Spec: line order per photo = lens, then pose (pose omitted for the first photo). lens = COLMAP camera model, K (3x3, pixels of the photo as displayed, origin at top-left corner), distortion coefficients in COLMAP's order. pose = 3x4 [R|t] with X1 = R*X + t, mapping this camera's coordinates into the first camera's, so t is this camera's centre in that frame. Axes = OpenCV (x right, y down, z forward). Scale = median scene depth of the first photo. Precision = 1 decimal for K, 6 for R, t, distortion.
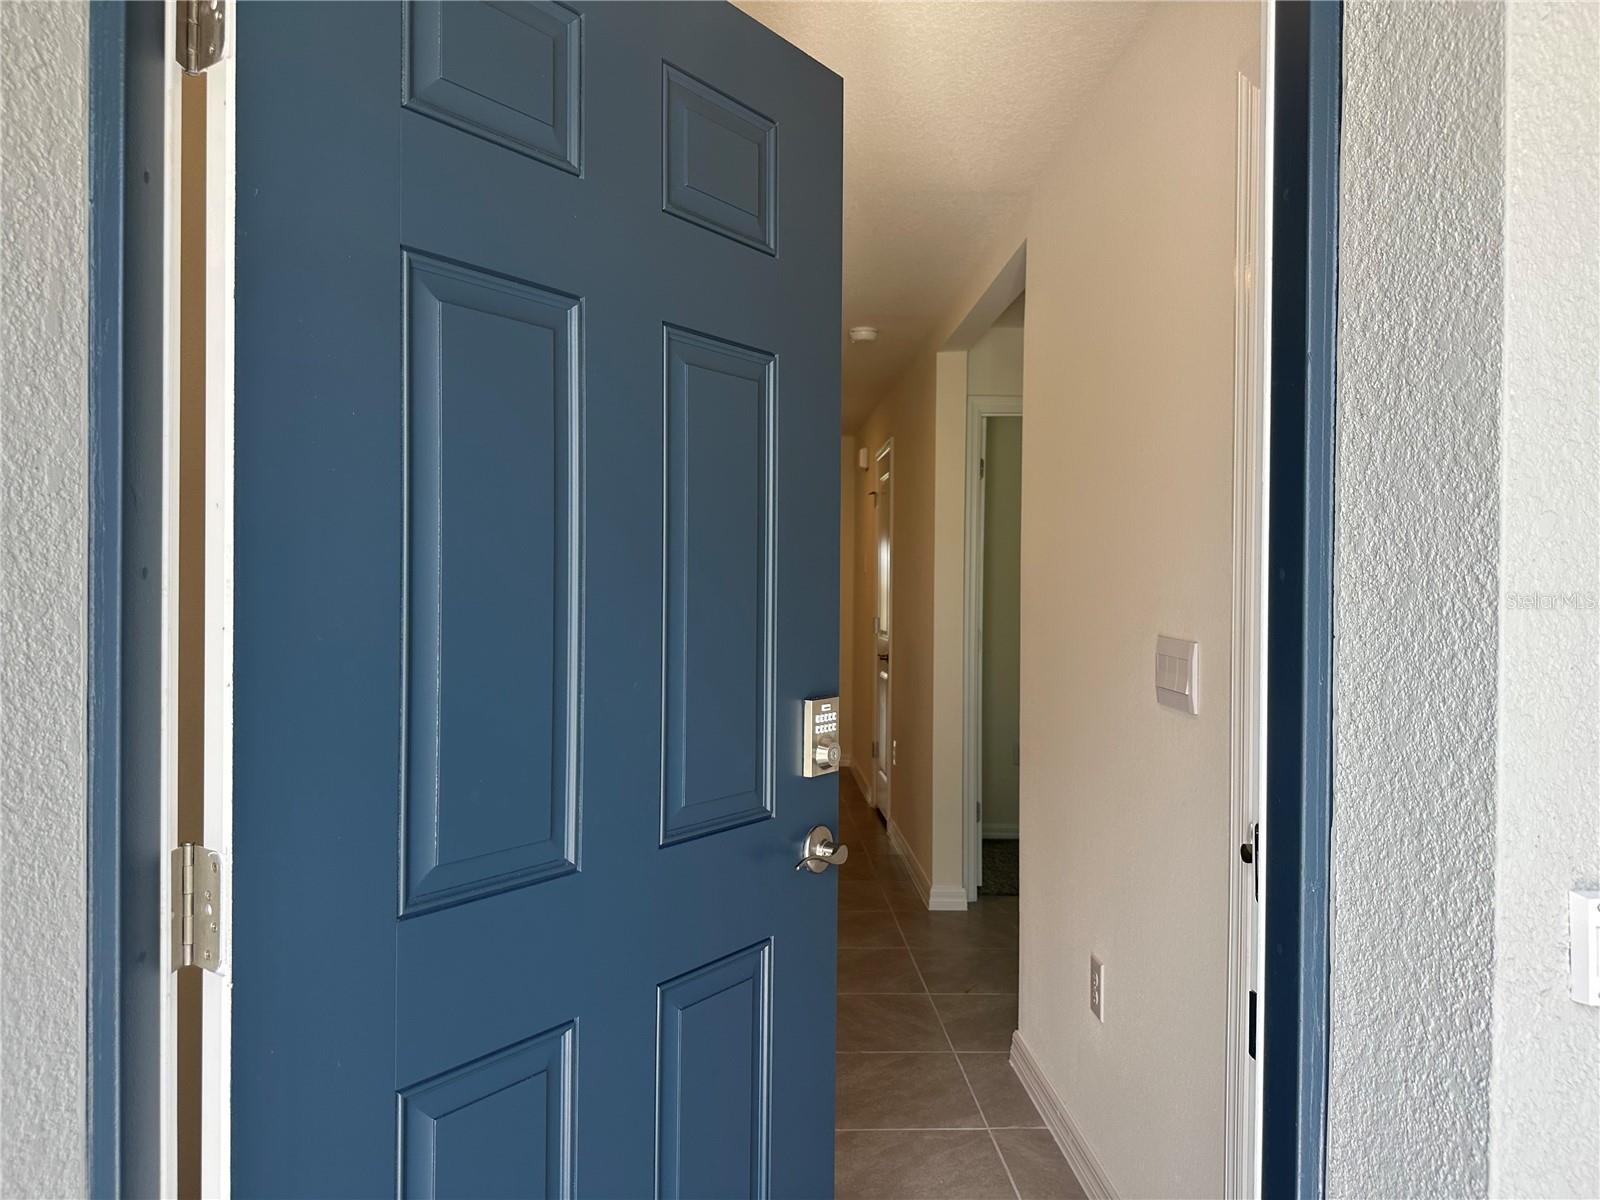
lens RADIAL K [[1138.3, 0, 791.3], [0, 1138.3, 596.4], [0, 0, 1]] dist [0.044908, -0.055047]
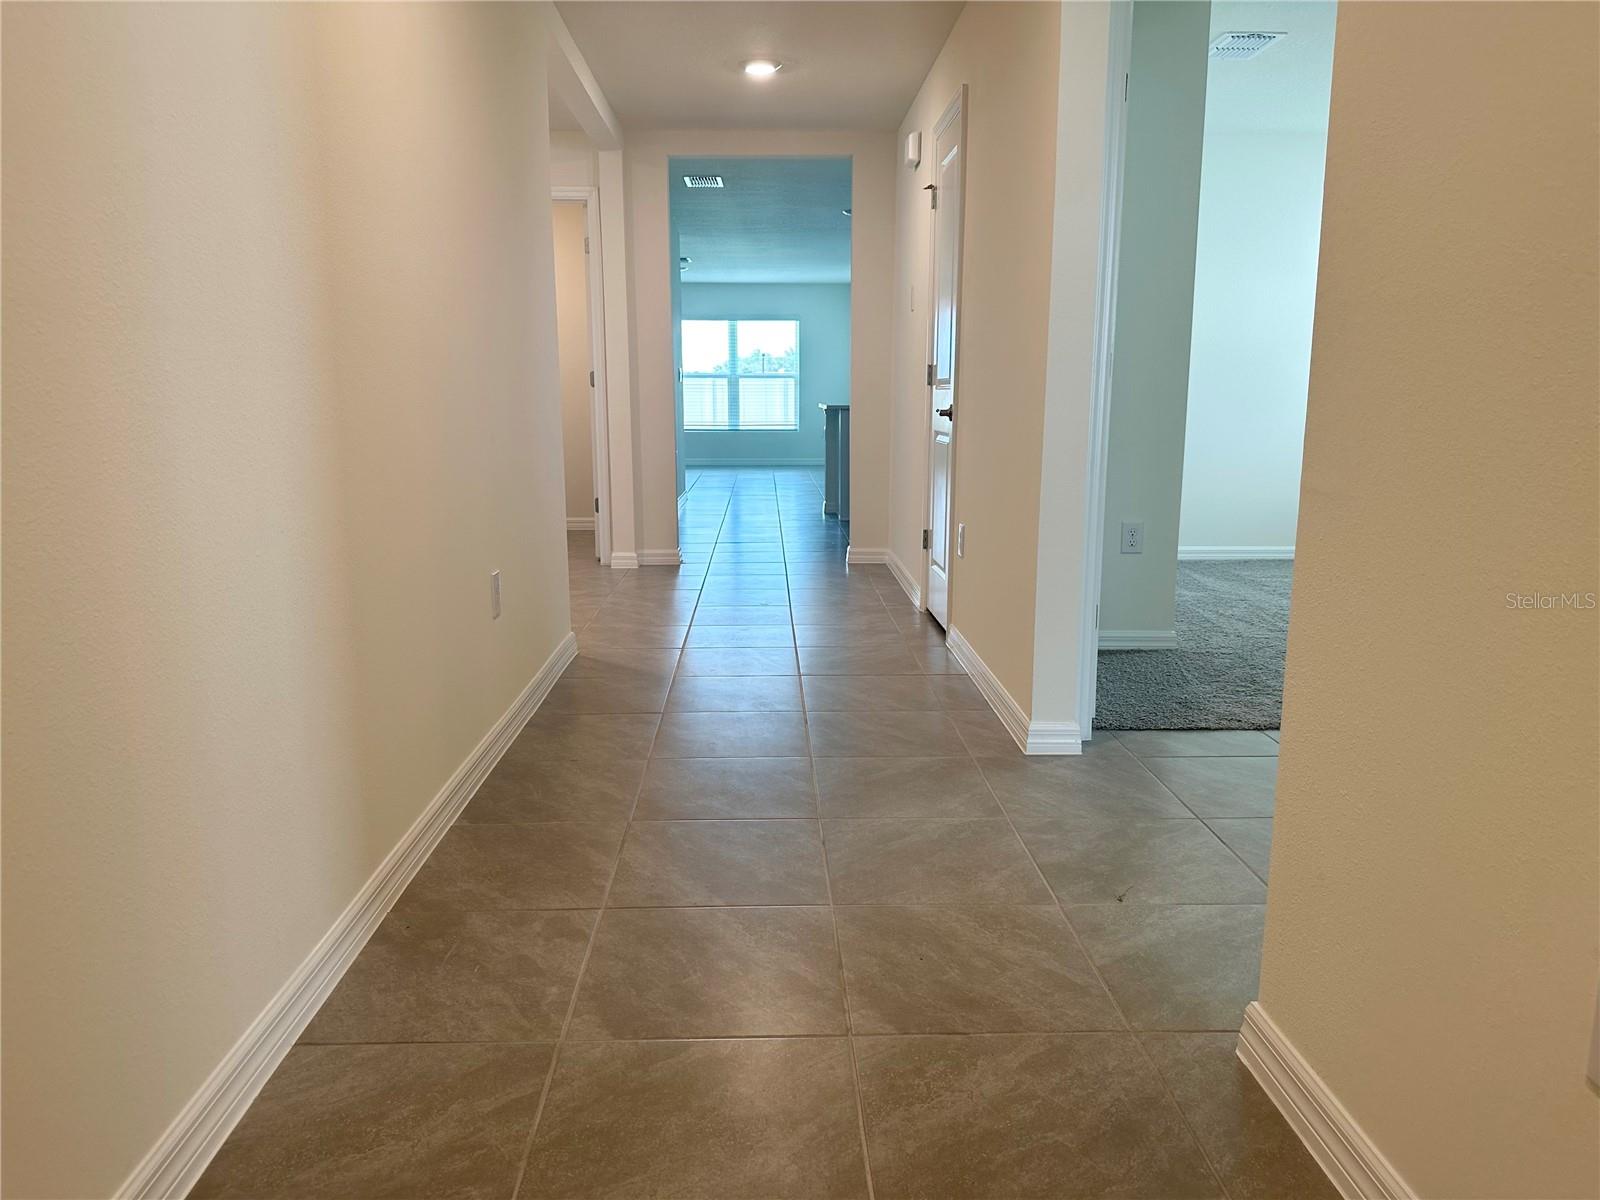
lens RADIAL K [[1138.3, 0, 799.4], [0, 1138.3, 600.9], [0, 0, 1]] dist [0.044908, -0.055047]
pose [[0.999893, -0.010778, -0.009868, -0.007503], [0.012282, 0.985744, 0.167801, 0.052265], [0.007919, -0.167904, 0.985772, 0.266229]]
